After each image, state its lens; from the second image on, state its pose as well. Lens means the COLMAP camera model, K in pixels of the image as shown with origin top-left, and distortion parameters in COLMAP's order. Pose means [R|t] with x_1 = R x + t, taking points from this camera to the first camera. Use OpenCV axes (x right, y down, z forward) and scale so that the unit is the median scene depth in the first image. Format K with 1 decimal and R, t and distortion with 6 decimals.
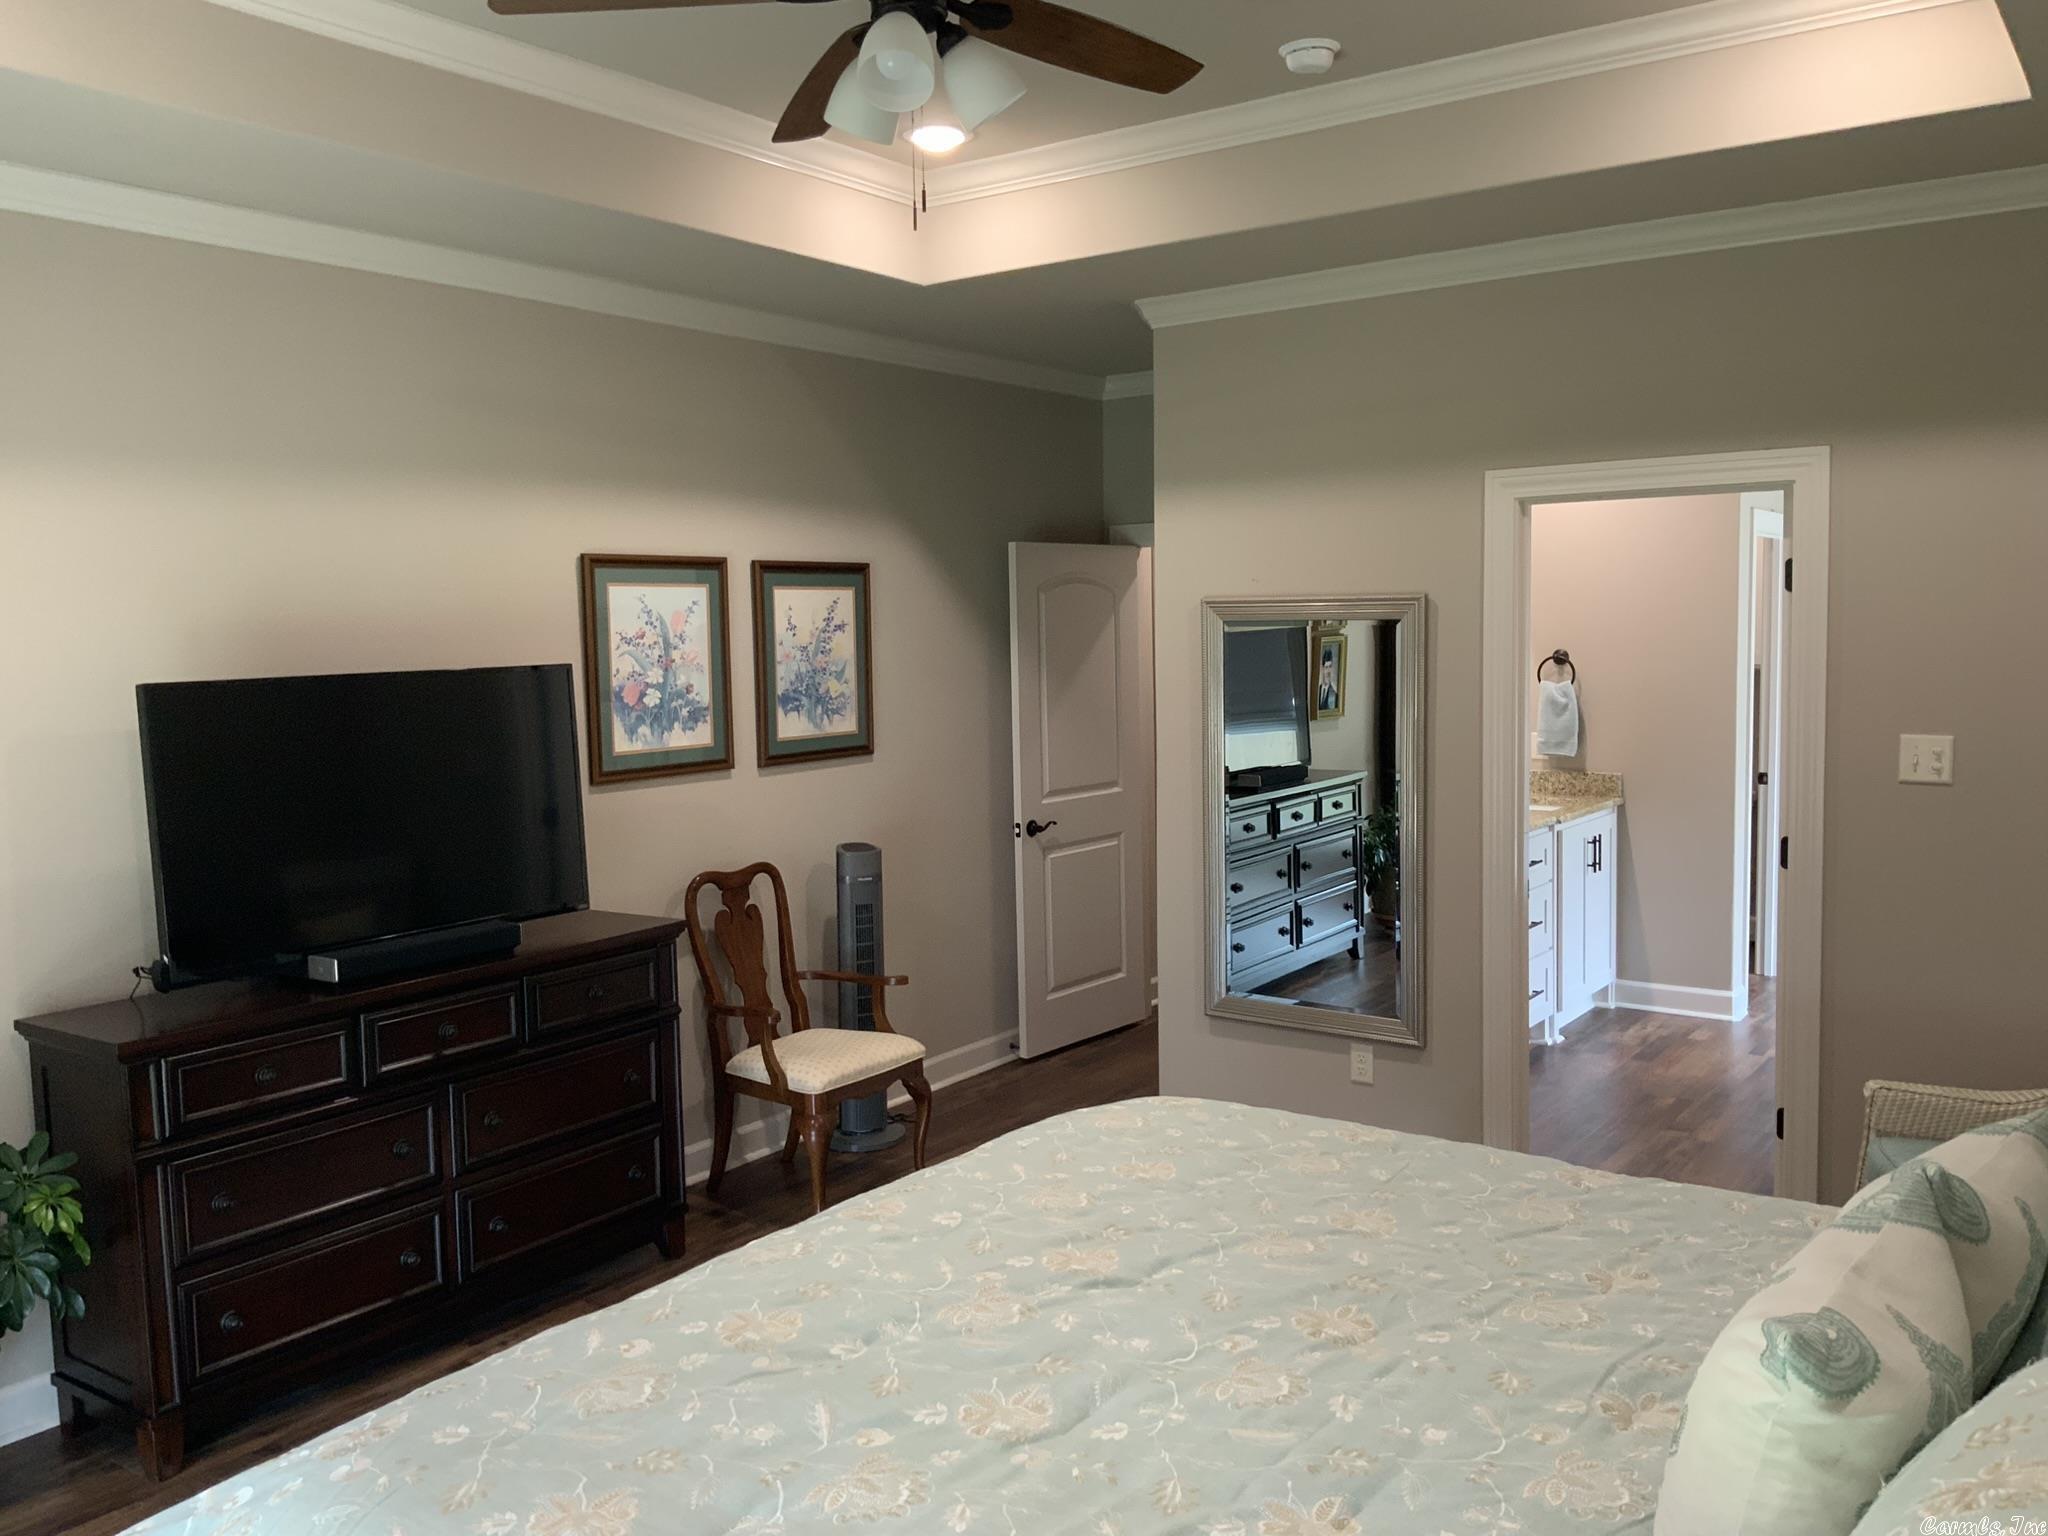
lens RADIAL K [[1684.4, 0, 1041.4], [0, 1684.4, 755.1], [0, 0, 1]] dist [0.099783, -0.194196]
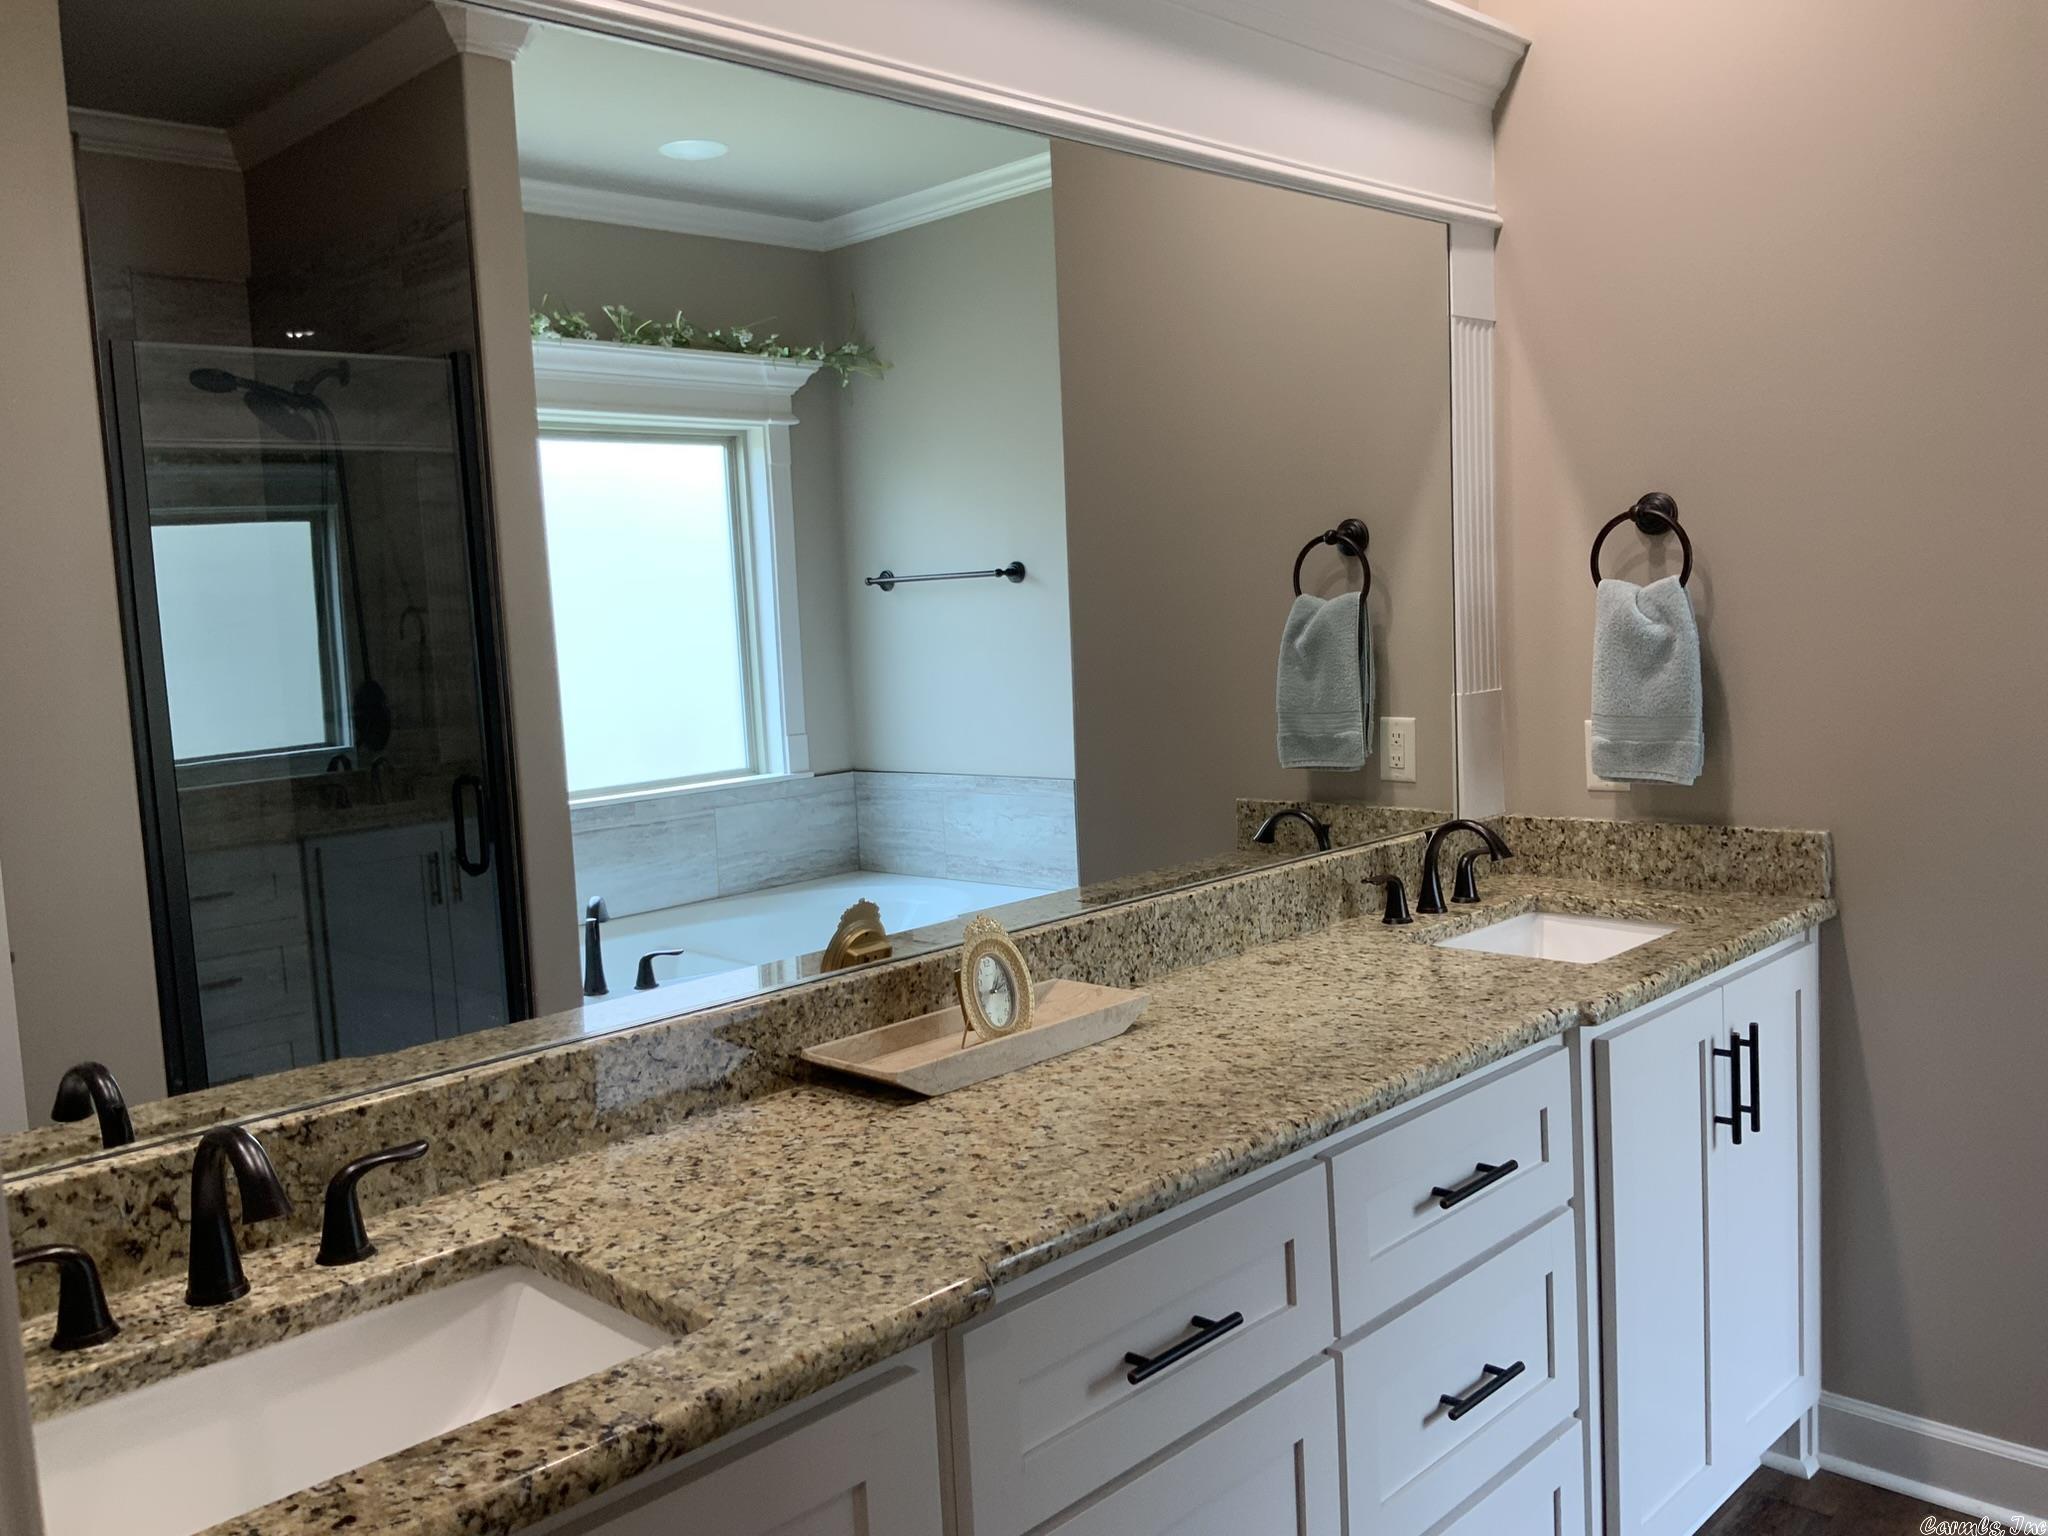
lens RADIAL K [[1684.4, 0, 1008.1], [0, 1684.4, 795.5], [0, 0, 1]] dist [0.099783, -0.194196]
pose [[0.986431, -0.021151, -0.162809, 0.229964], [0.025941, 0.999289, 0.027354, -0.010695], [0.162115, -0.031206, 0.986278, 0.621148]]
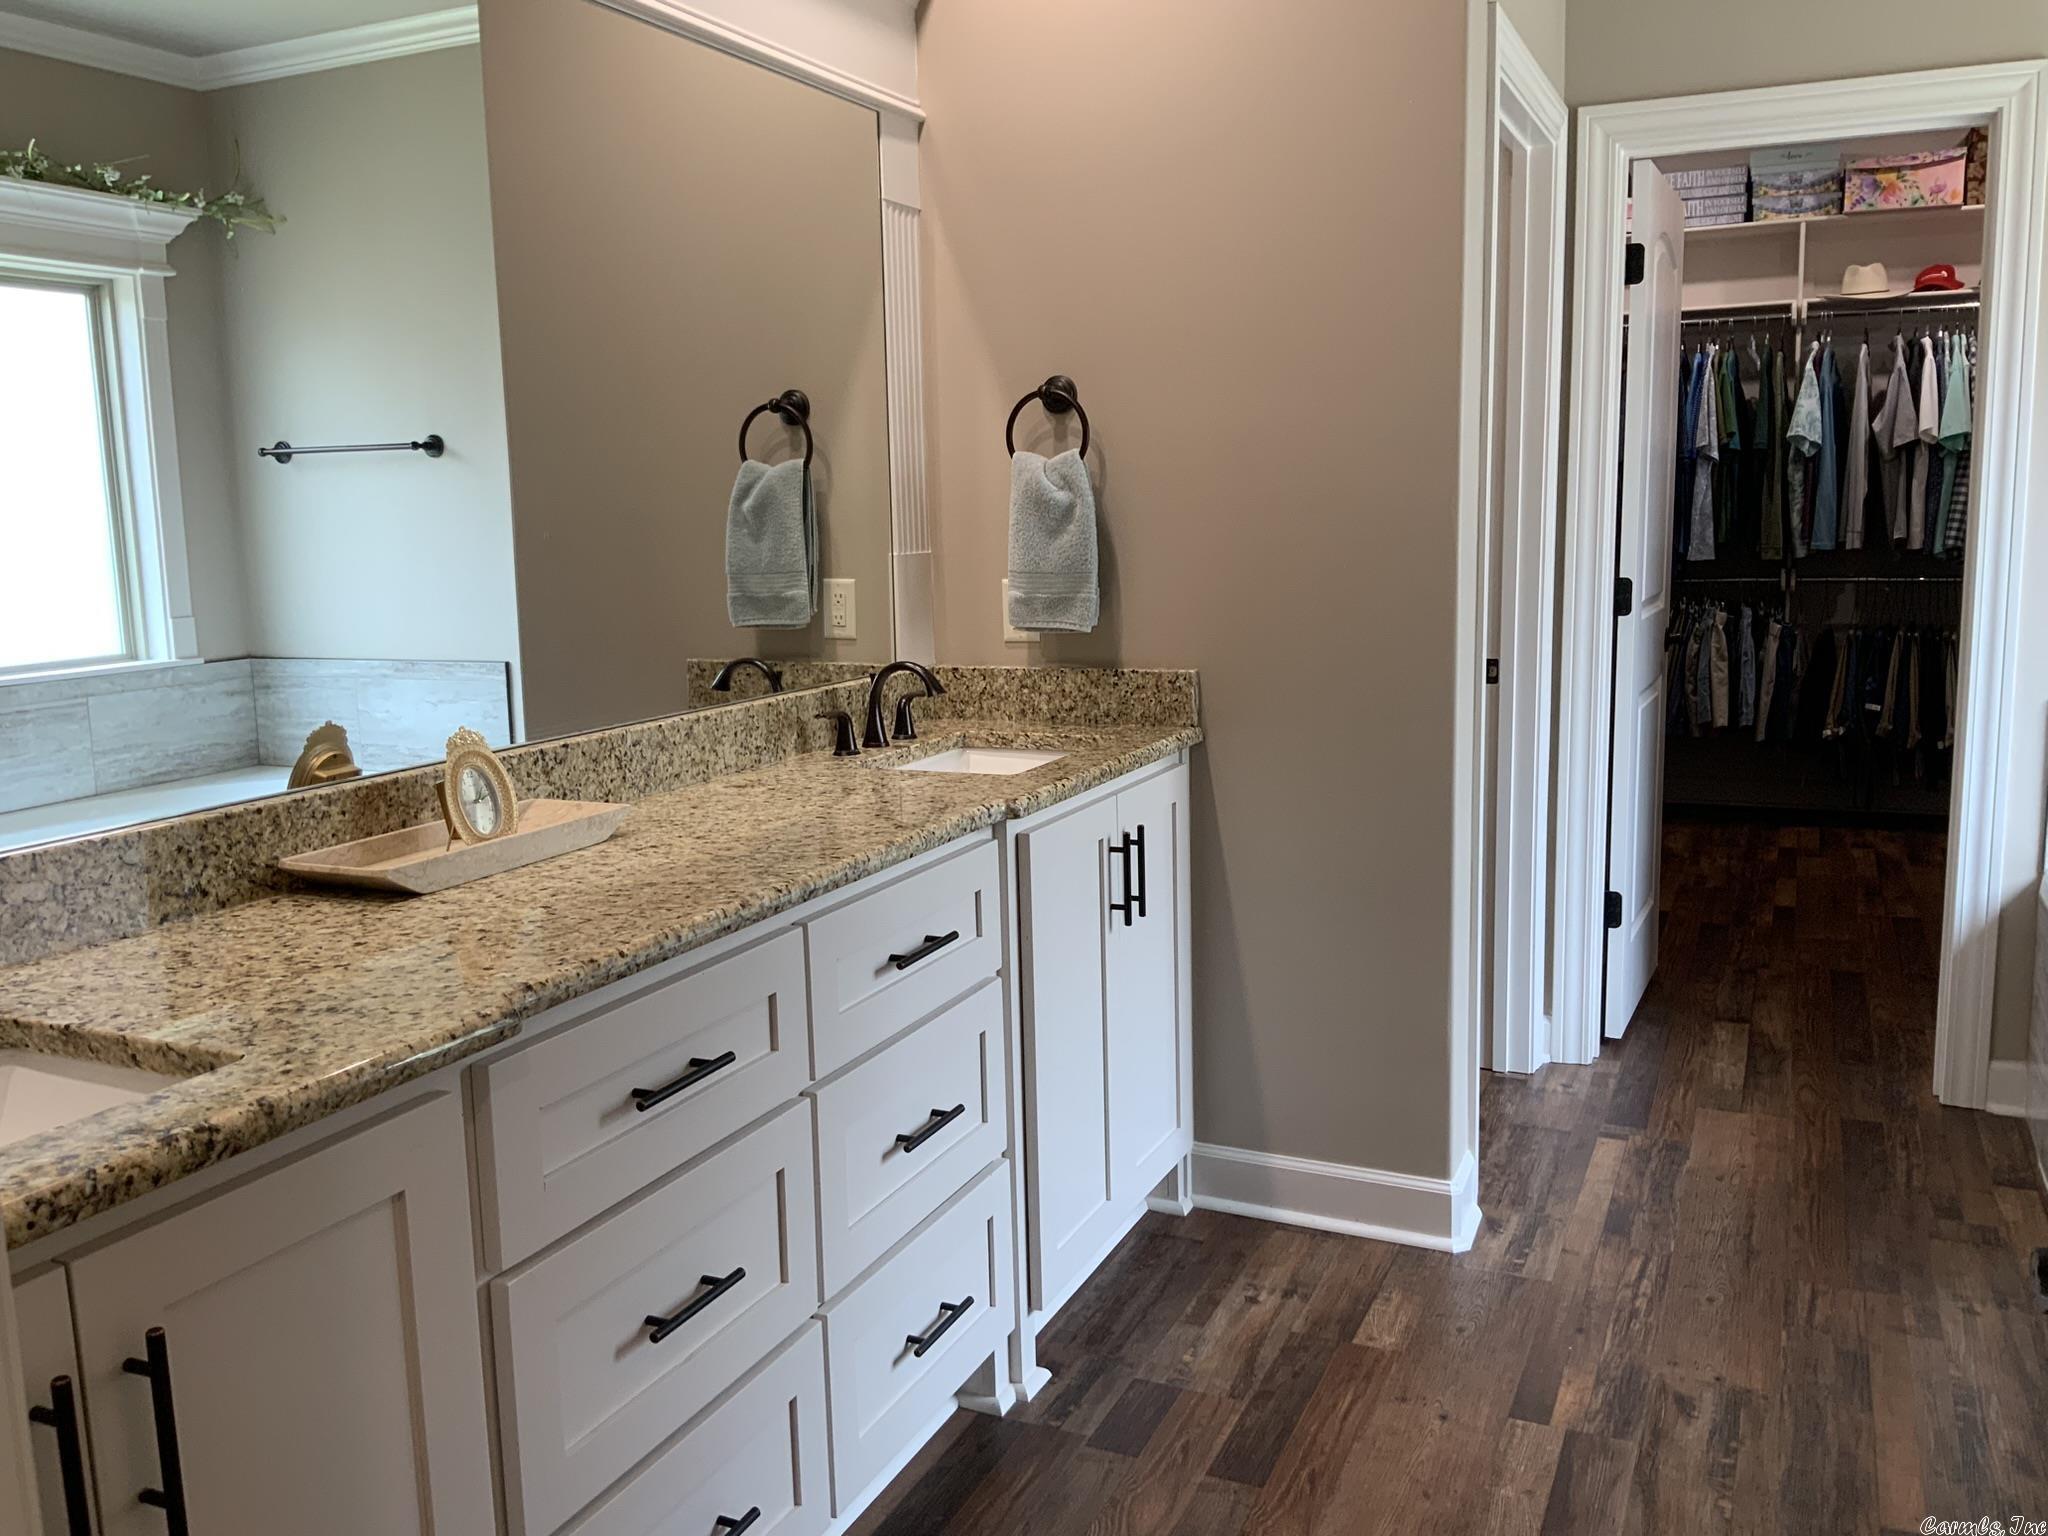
lens RADIAL K [[1684.4, 0, 1013.3], [0, 1684.4, 784.9], [0, 0, 1]] dist [0.099783, -0.194196]
pose [[0.983434, -0.036947, 0.177462, 0.220558], [0.023179, 0.996602, 0.079039, 0.004989], [-0.179779, -0.073616, 0.980949, 0.594585]]
